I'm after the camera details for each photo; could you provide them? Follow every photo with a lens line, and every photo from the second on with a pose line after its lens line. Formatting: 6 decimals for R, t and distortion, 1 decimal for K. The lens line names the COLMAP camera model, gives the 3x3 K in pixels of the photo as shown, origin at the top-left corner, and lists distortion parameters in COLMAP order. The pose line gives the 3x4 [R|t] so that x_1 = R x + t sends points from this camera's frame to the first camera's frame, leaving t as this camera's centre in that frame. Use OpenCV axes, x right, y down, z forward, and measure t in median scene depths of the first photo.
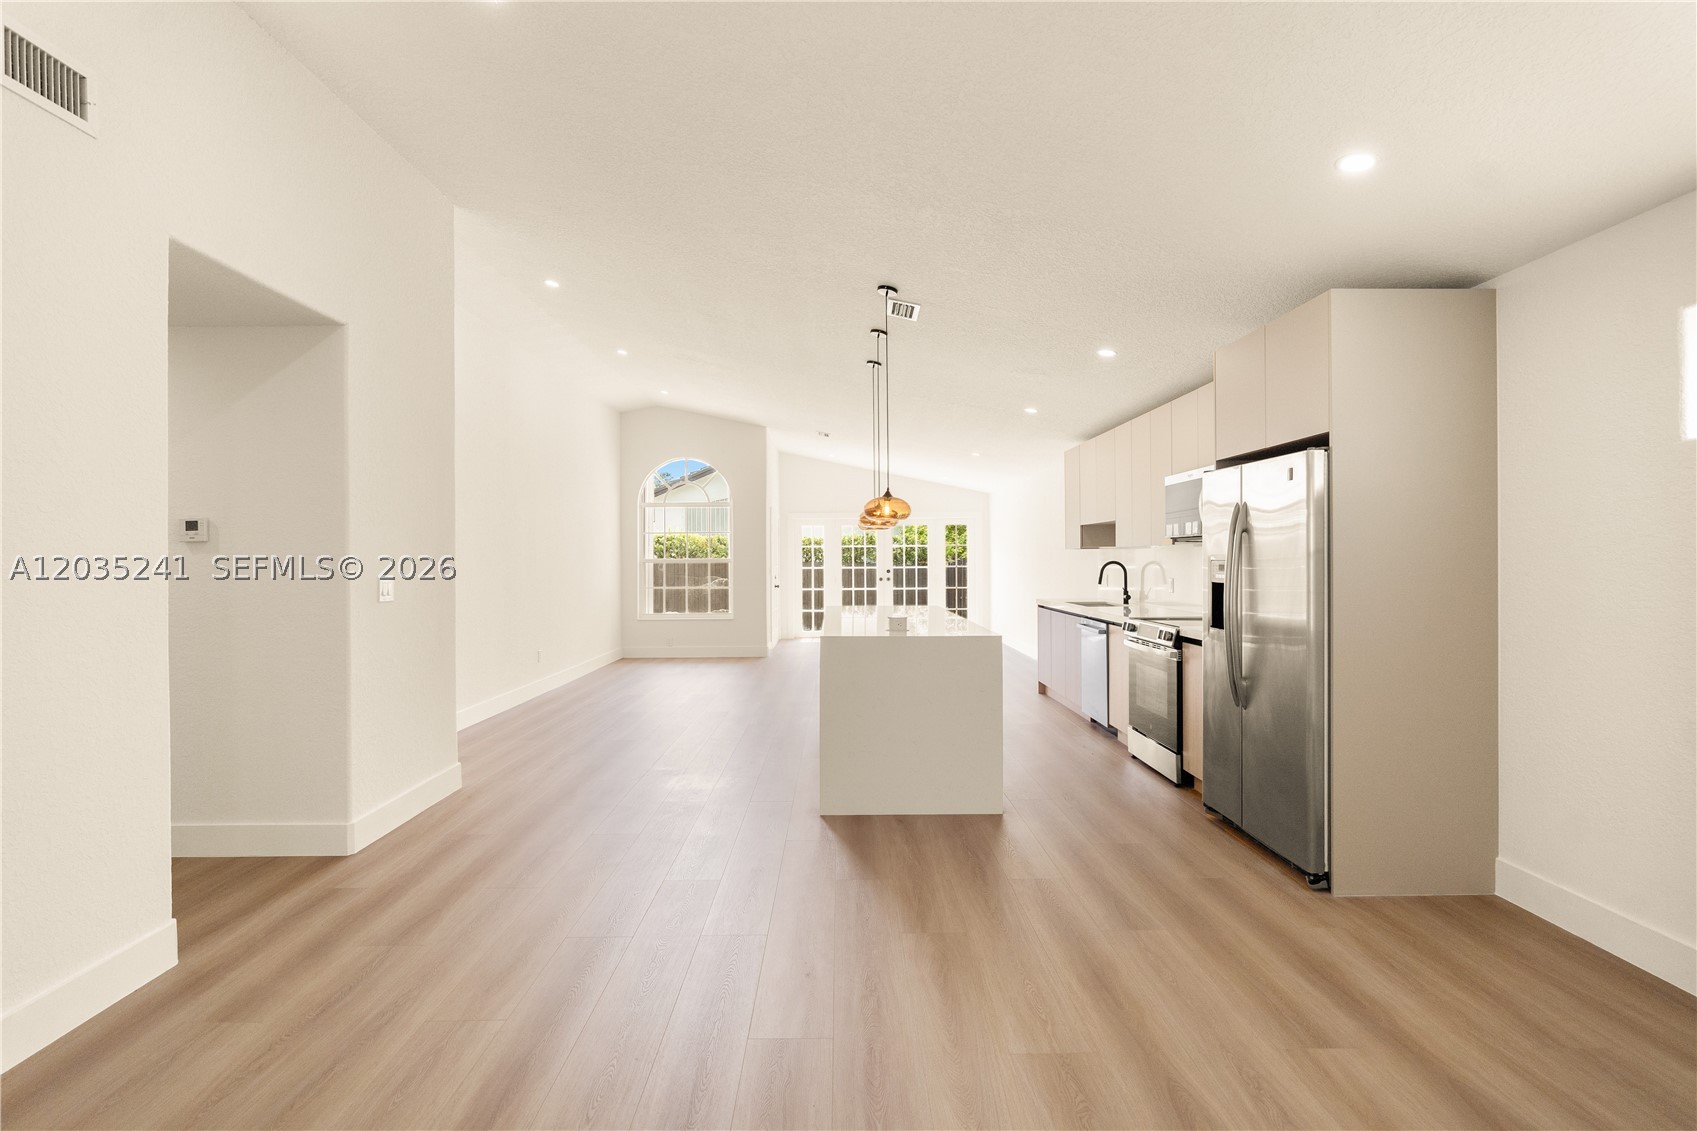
lens RADIAL K [[780.4, 0, 845.4], [0, 780.4, 567.6], [0, 0, 1]] dist [-0.001870, 0.000027]
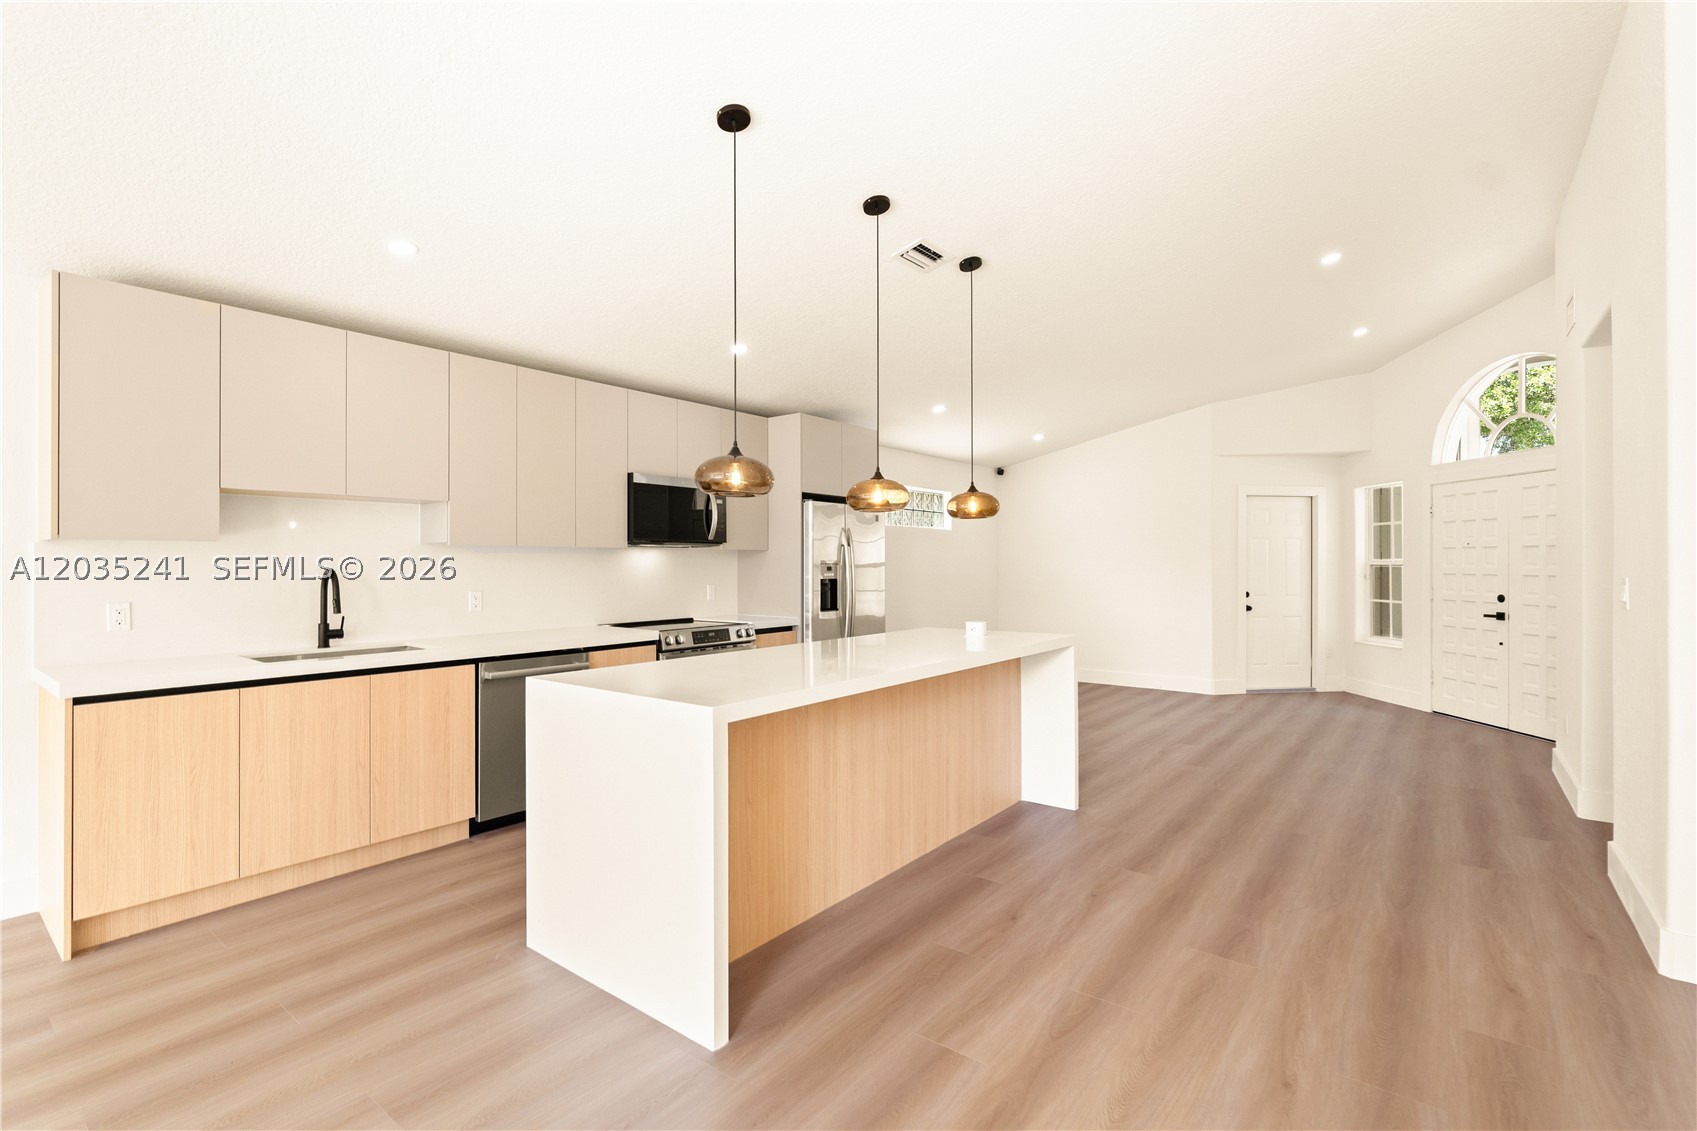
lens RADIAL K [[774.9, 0, 849.8], [0, 774.9, 563.1], [0, 0, 1]] dist [-0.002101, 0.000044]
pose [[-0.784707, 0.007354, 0.619823, -0.163265], [0.012972, 0.999905, 0.004558, -0.005930], [-0.619731, 0.011617, -0.784728, 0.747063]]
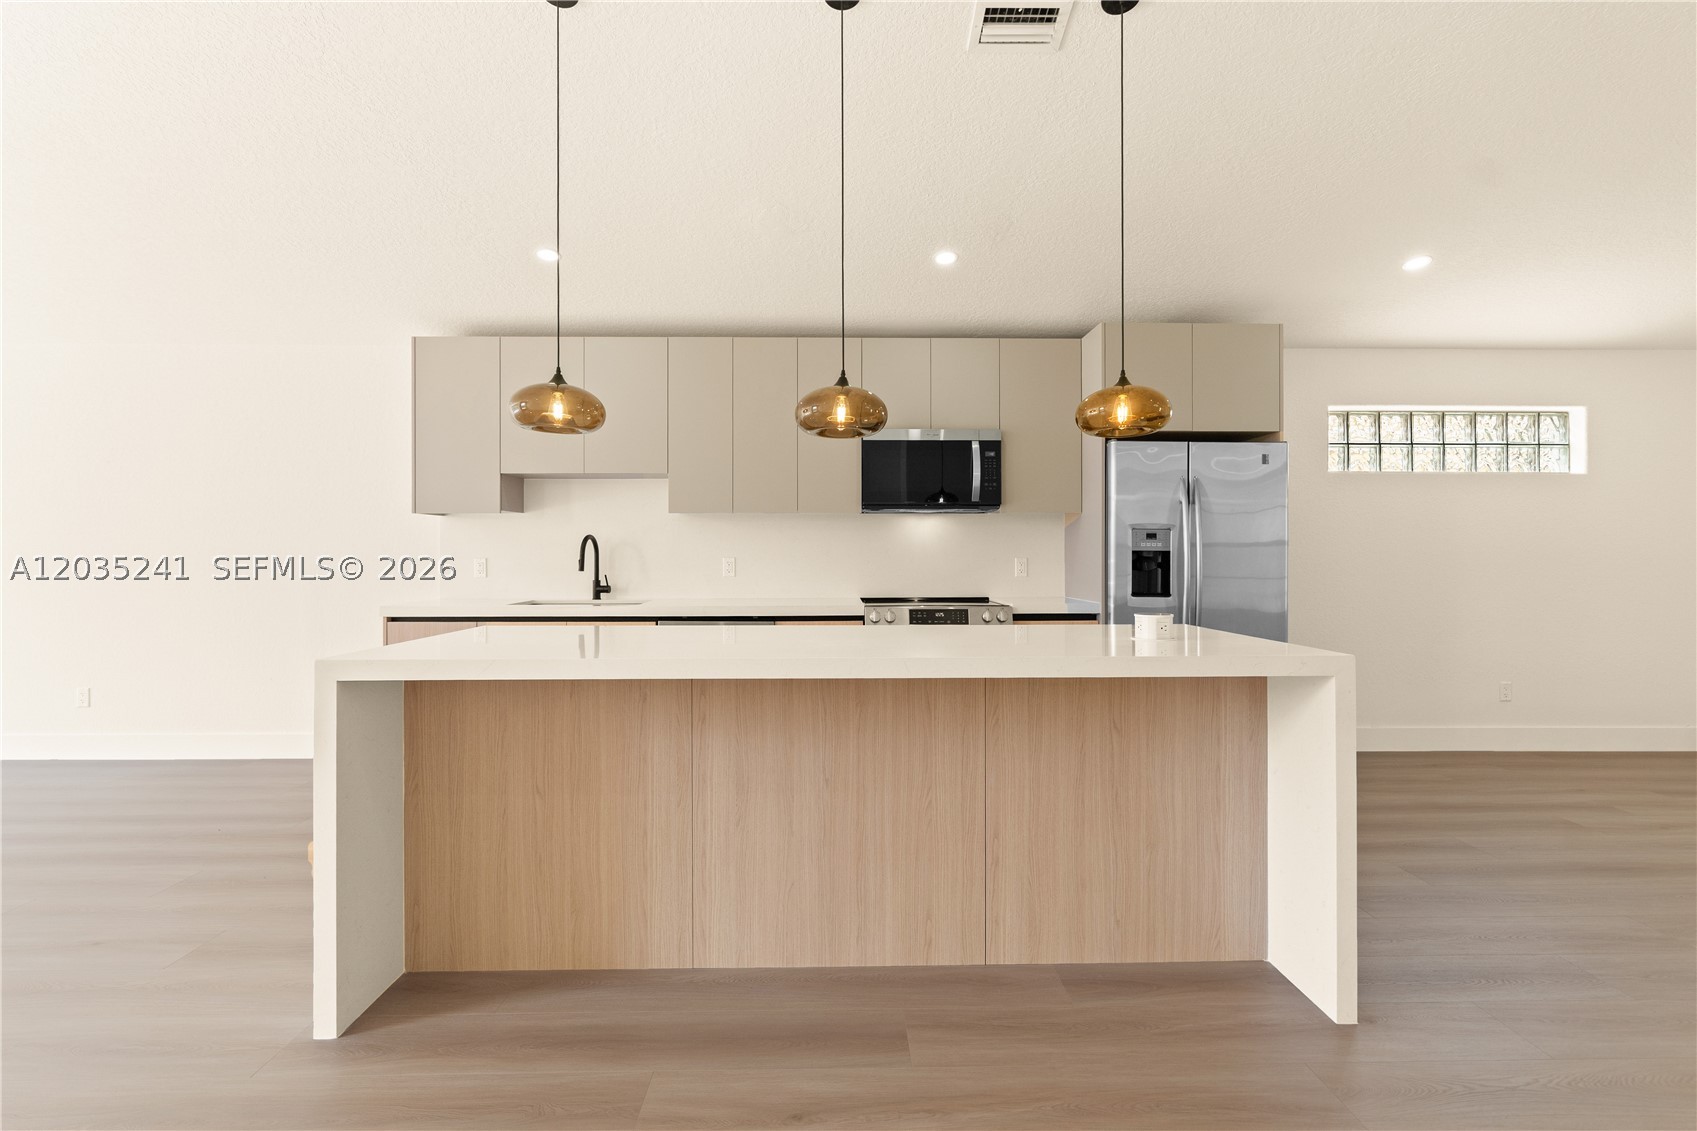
lens RADIAL K [[783.8, 0, 846.8], [0, 783.8, 556.6], [0, 0, 1]] dist [-0.008066, 0.006029]
pose [[-0.012284, 0.002549, 0.999921, -0.195309], [0.011473, 0.999931, -0.002408, 0.008834], [-0.999859, 0.011442, -0.012313, 0.496364]]
